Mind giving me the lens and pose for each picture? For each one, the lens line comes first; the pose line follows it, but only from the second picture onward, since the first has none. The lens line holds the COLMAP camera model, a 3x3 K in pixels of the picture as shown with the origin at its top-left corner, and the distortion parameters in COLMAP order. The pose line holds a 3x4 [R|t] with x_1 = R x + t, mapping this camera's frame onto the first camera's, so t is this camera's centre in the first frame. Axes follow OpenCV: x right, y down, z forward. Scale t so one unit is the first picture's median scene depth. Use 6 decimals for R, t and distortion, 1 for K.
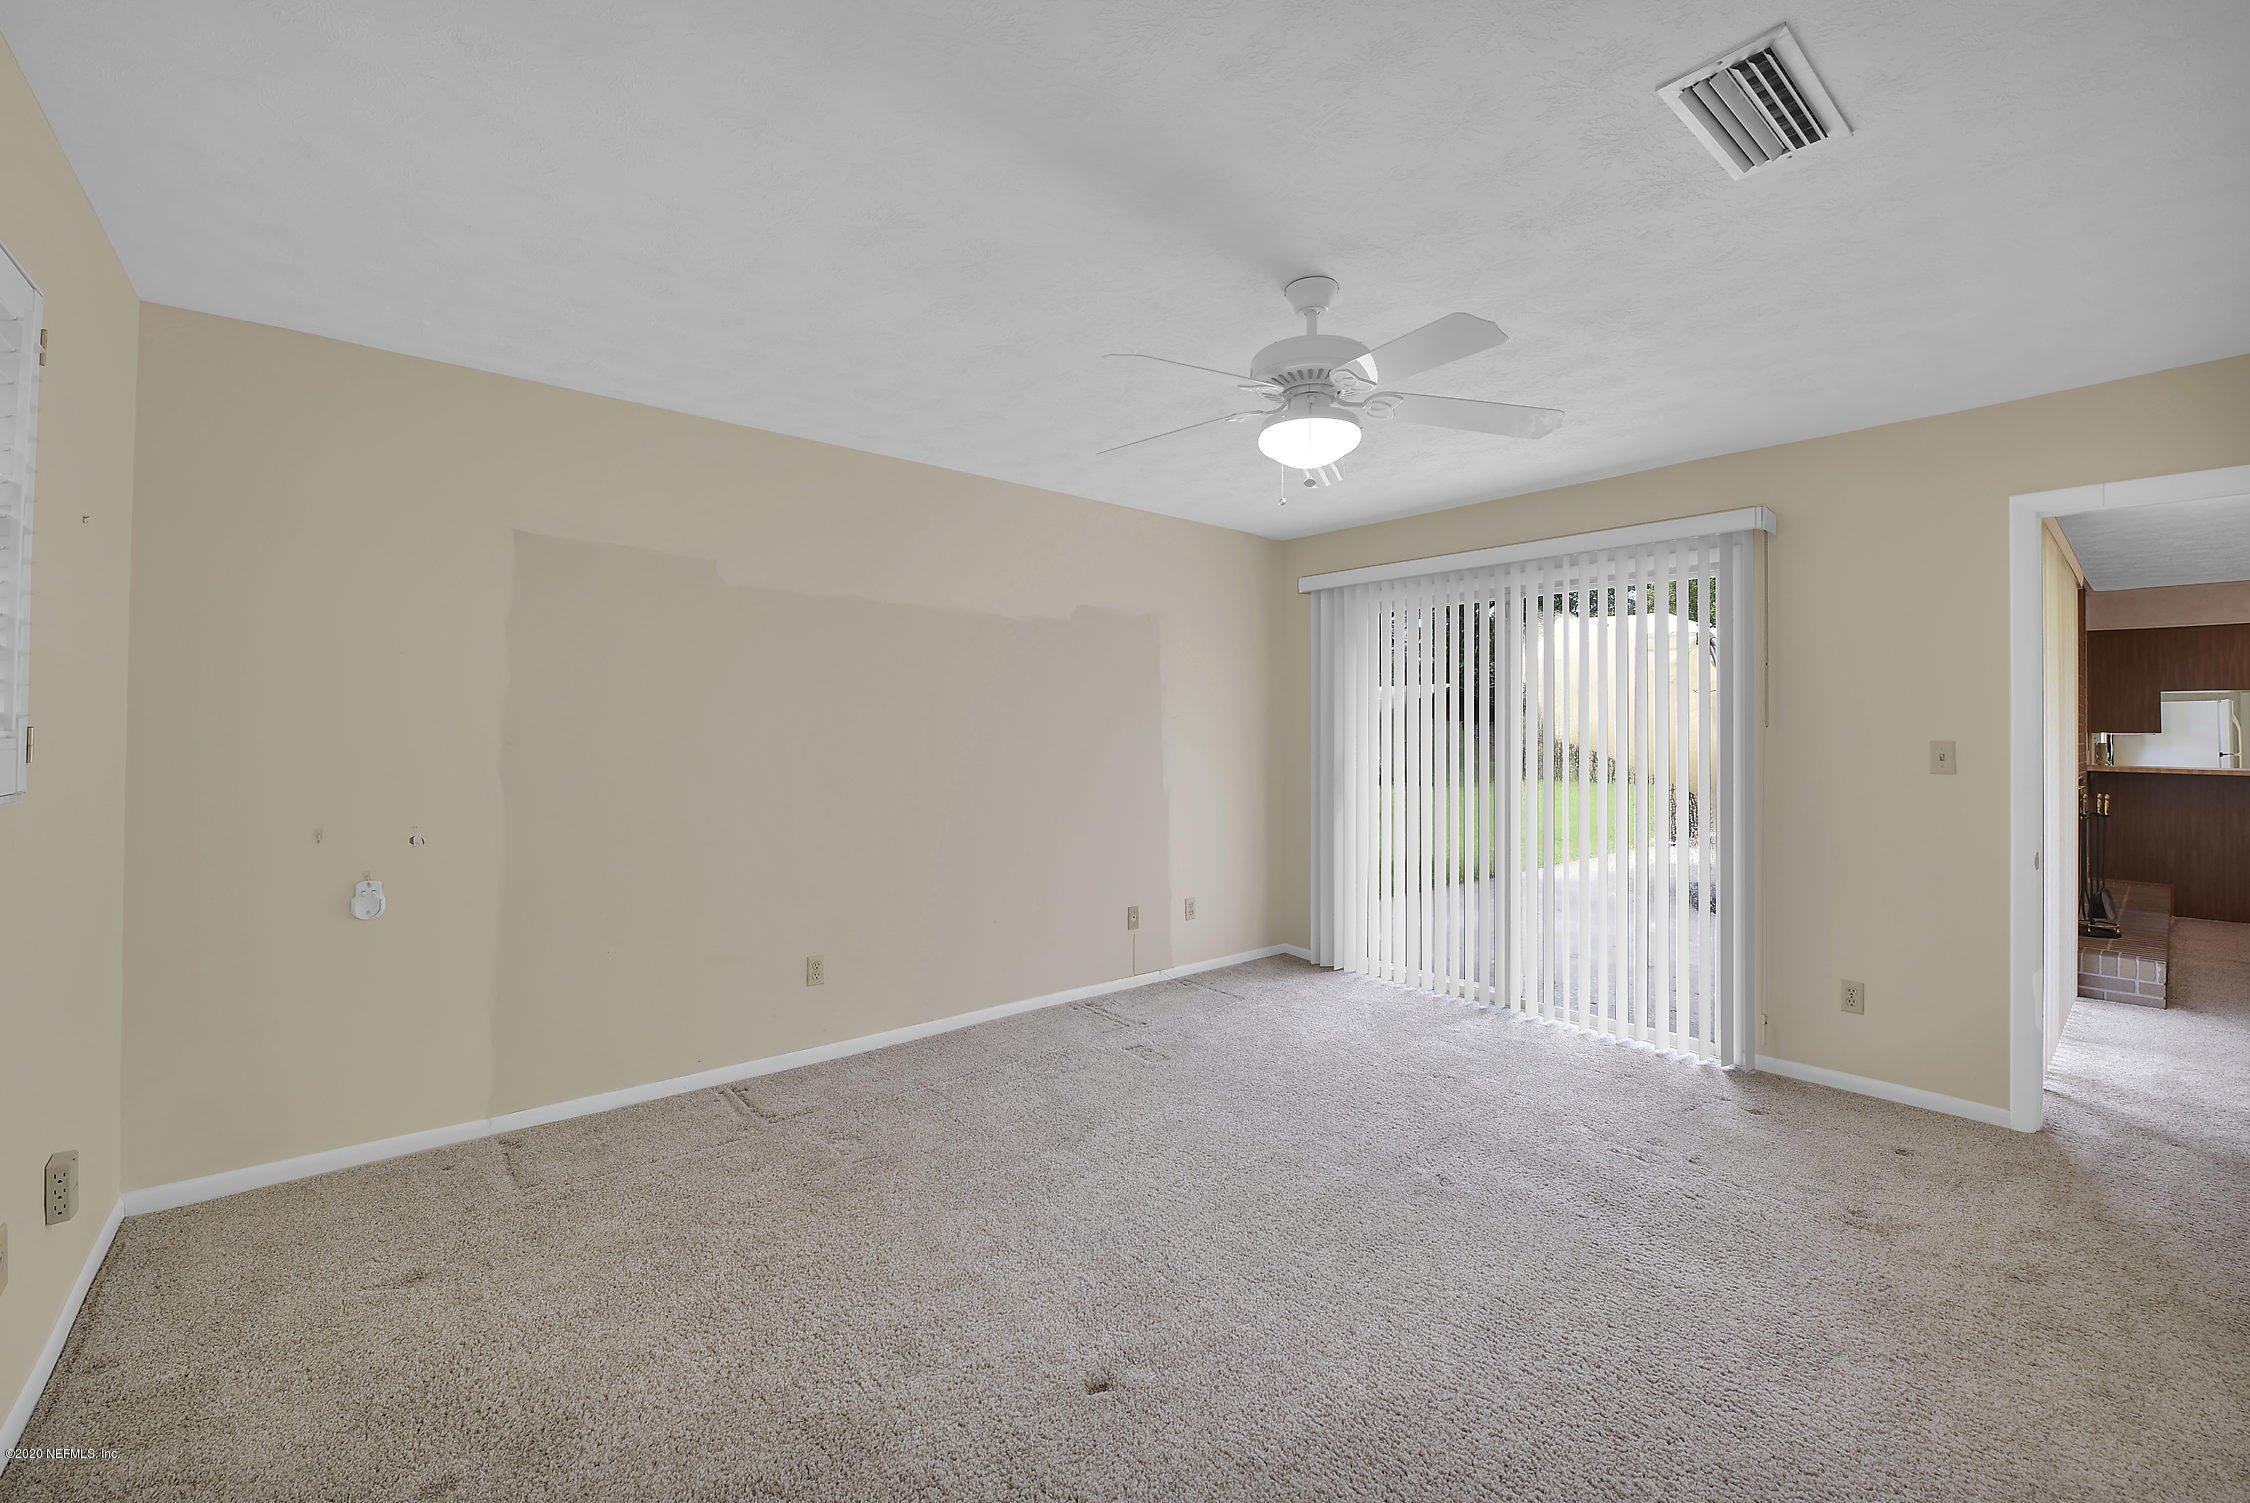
lens RADIAL K [[936.3, 0, 1134.9], [0, 936.3, 728.4], [0, 0, 1]] dist [-0.001343, -0.000415]
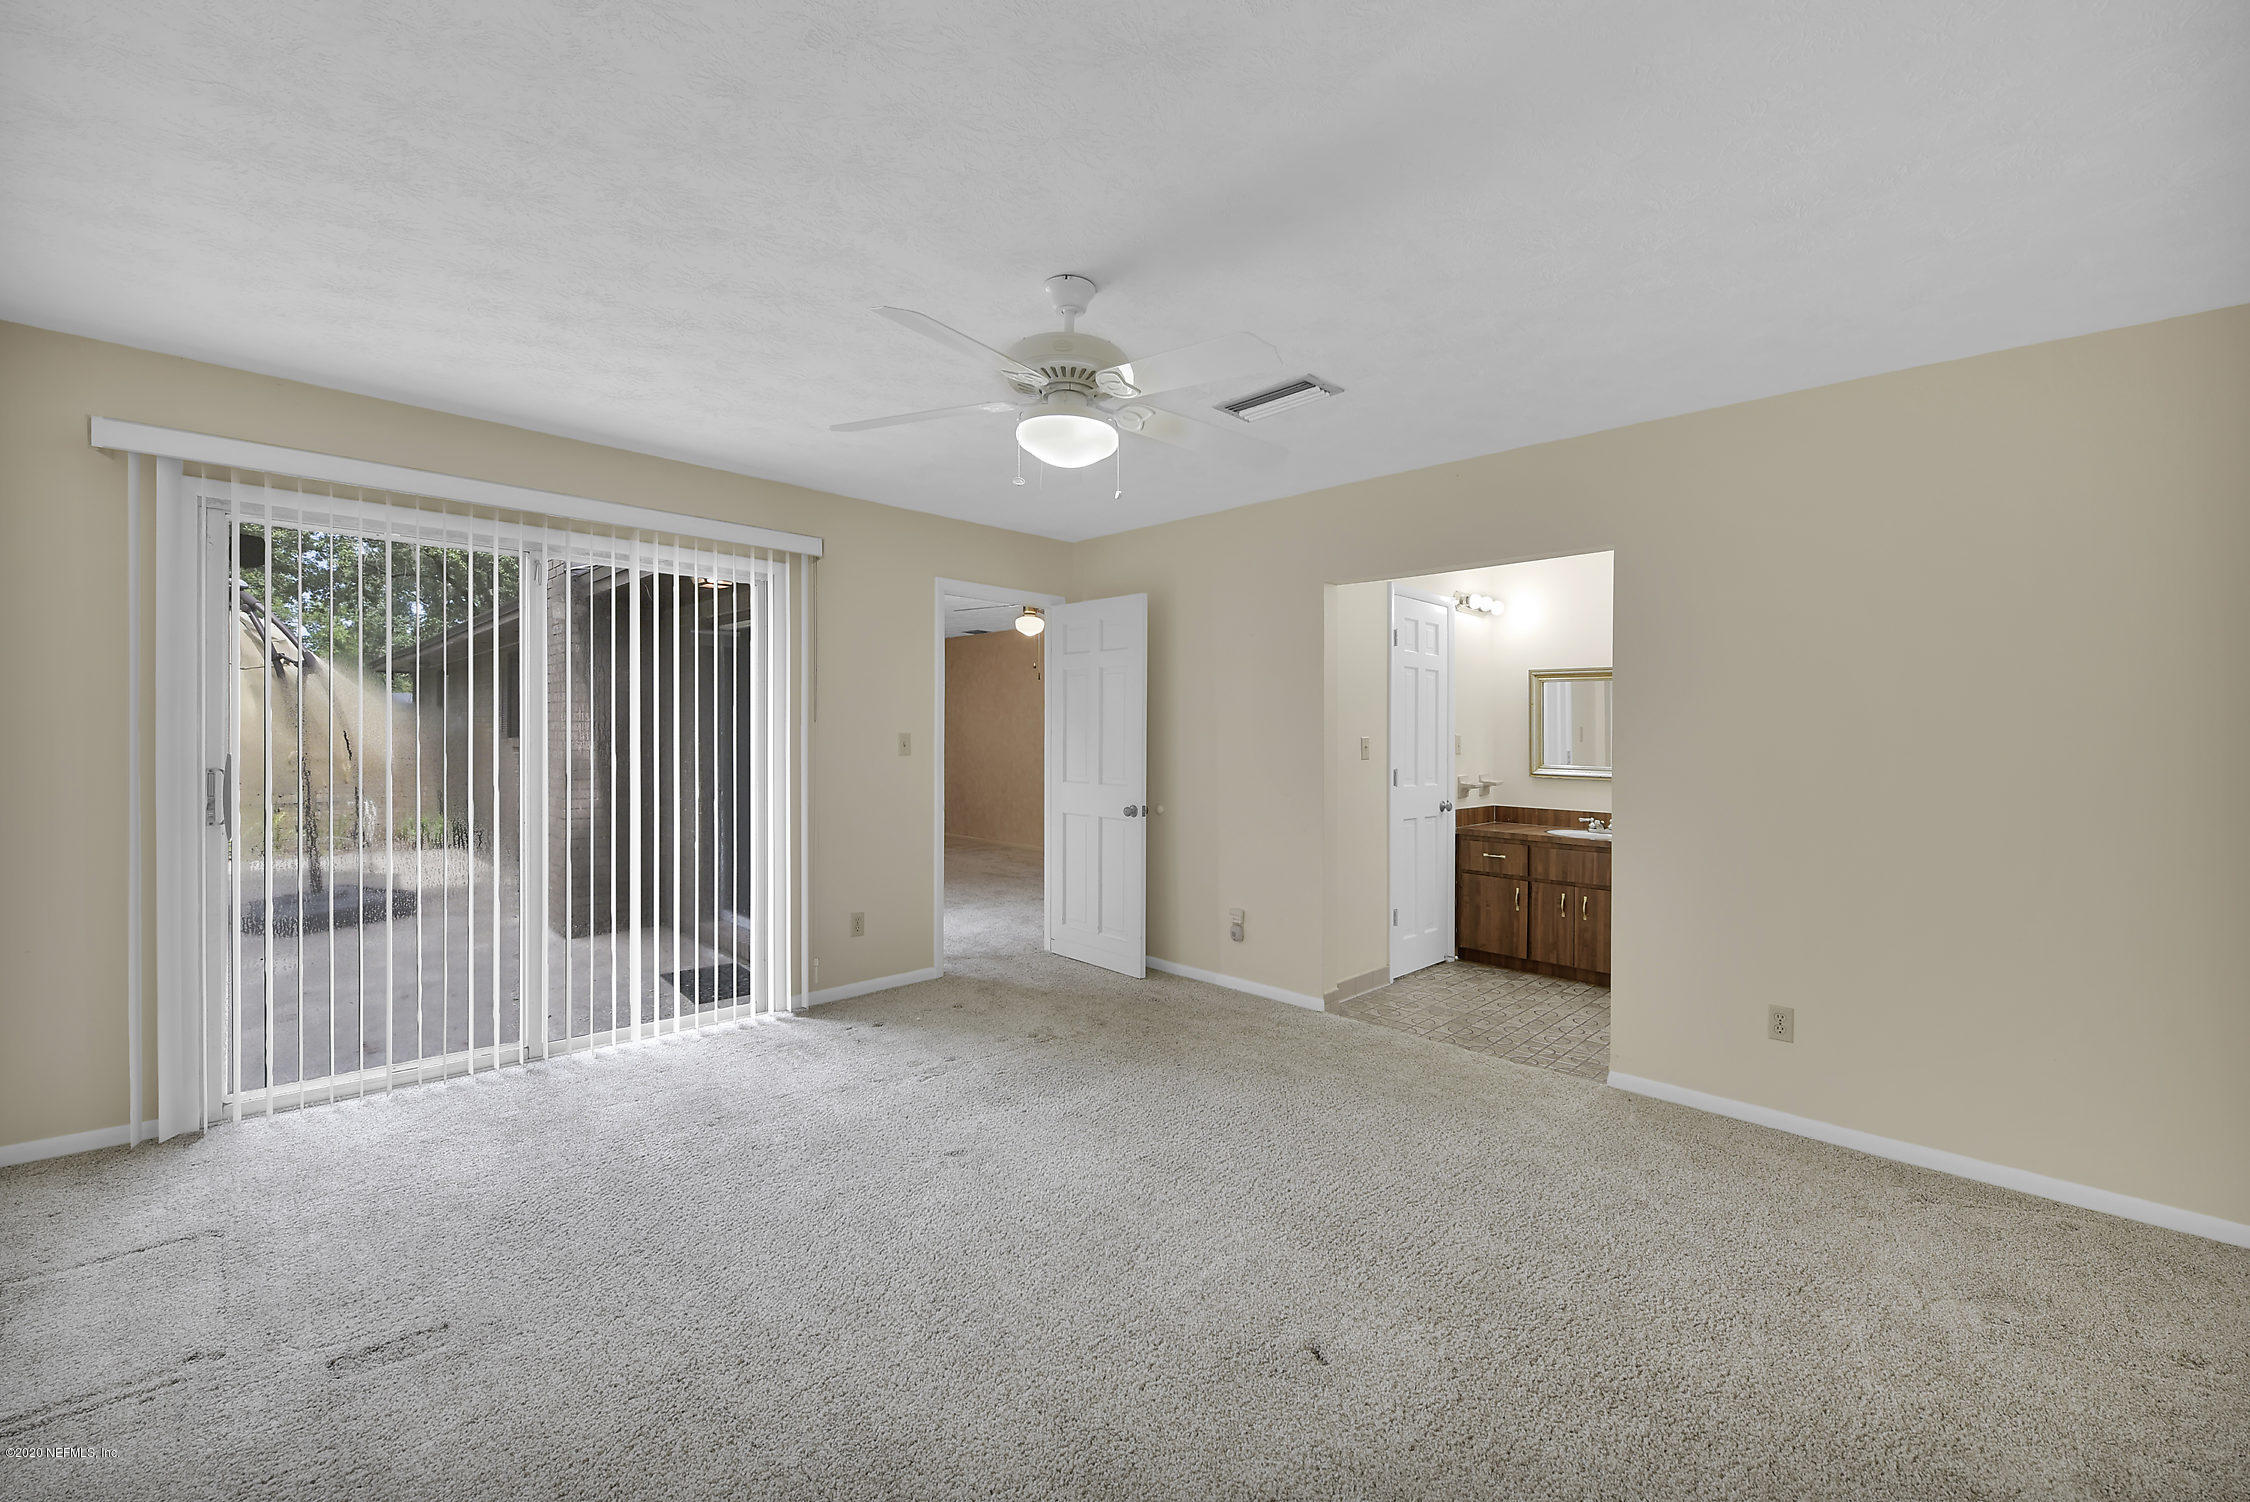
lens RADIAL K [[918.4, 0, 1134.4], [0, 918.4, 762.7], [0, 0, 1]] dist [-0.009450, -0.000350]
pose [[-0.077360, -0.040214, 0.996192, -0.595992], [-0.016421, 0.999102, 0.039056, -0.002204], [-0.996868, -0.013337, -0.077951, 0.752382]]
